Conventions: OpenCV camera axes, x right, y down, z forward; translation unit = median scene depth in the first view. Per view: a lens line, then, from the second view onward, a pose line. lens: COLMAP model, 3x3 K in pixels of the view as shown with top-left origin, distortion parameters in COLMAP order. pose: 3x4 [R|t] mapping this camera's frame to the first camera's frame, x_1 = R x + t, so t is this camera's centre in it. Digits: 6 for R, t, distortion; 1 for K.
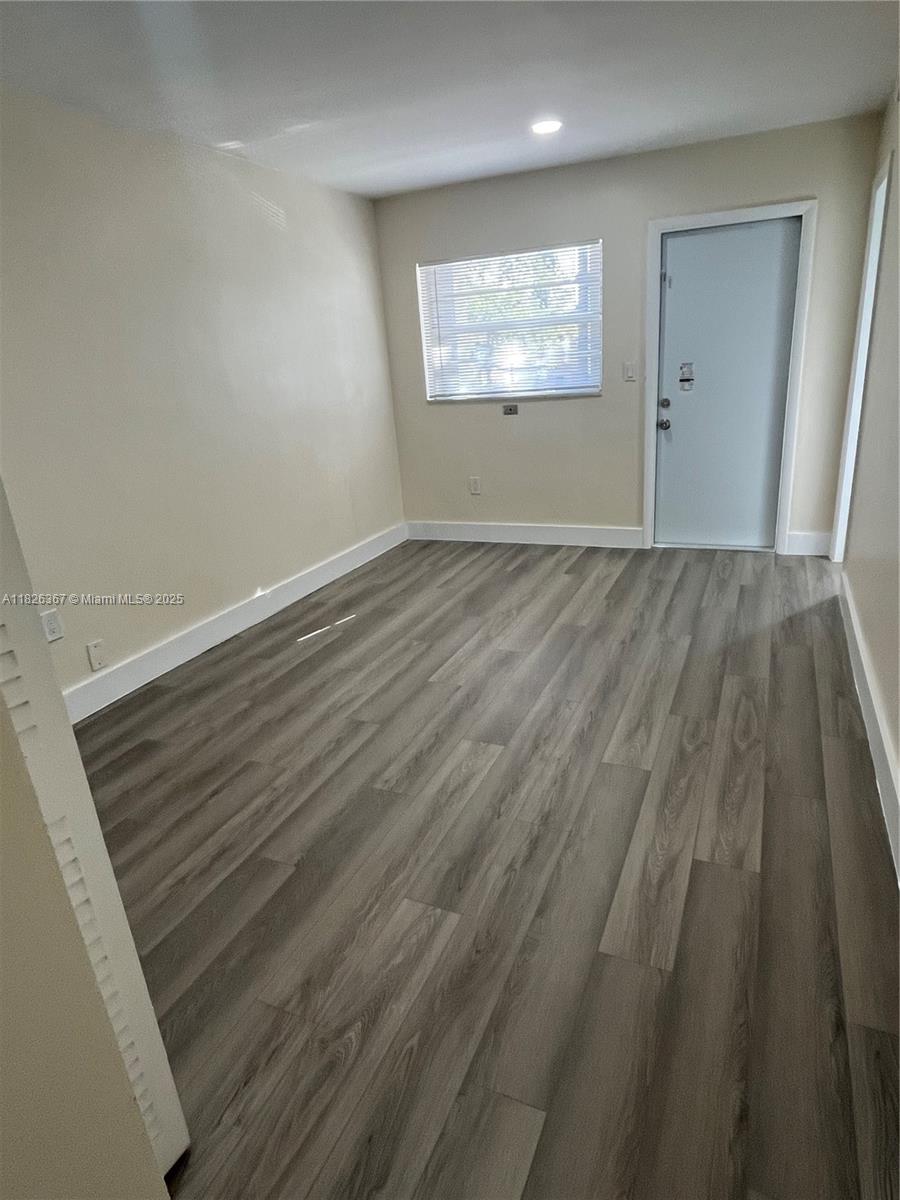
lens RADIAL K [[695.0, 0, 450.0], [0, 695.0, 600.0], [0, 0, 1]] dist [-0.002534, -0.000915]
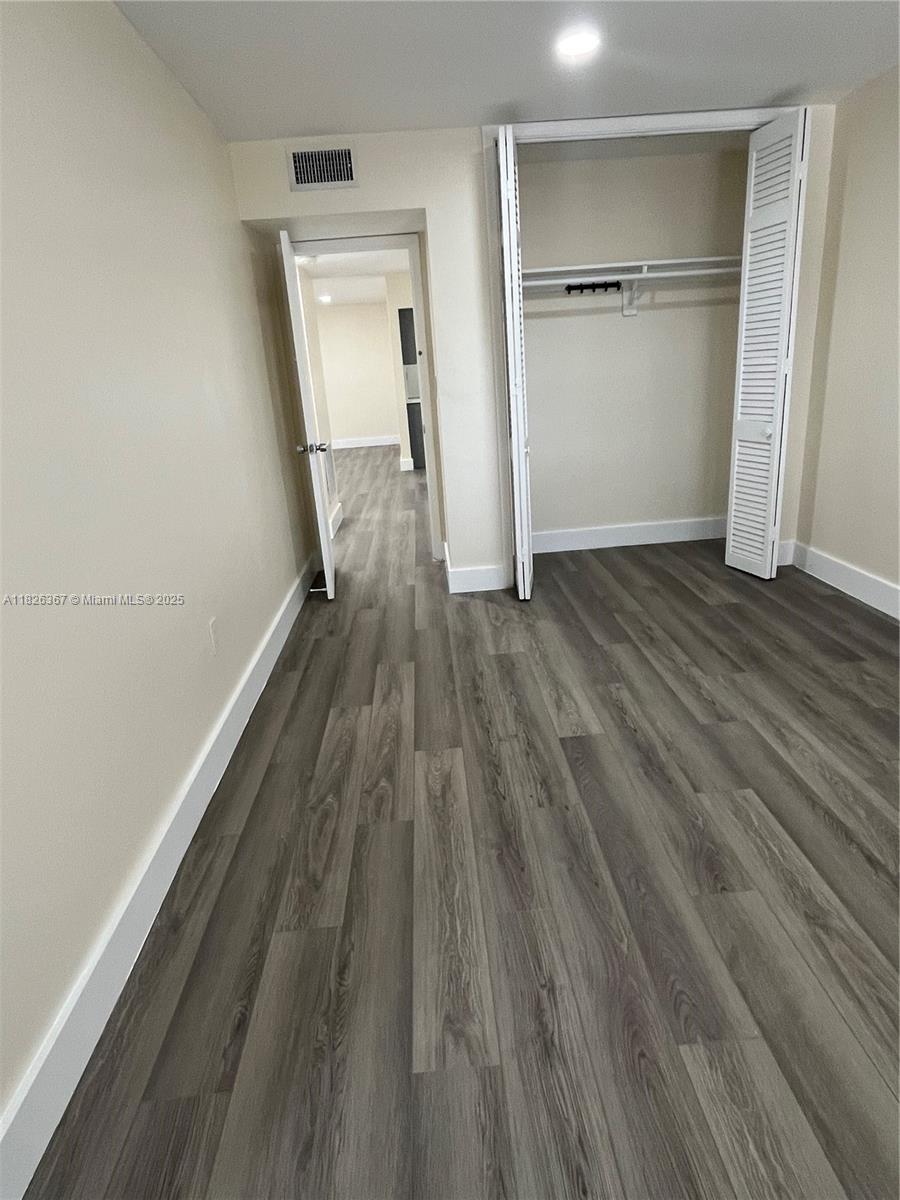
lens RADIAL K [[695.0, 0, 450.0], [0, 695.0, 600.0], [0, 0, 1]] dist [-0.002534, -0.000915]
pose [[-0.882910, 0.267767, -0.385708, 0.540717], [-0.026252, 0.792019, 0.609931, -0.537174], [0.468808, 0.548640, -0.692252, 1.497919]]
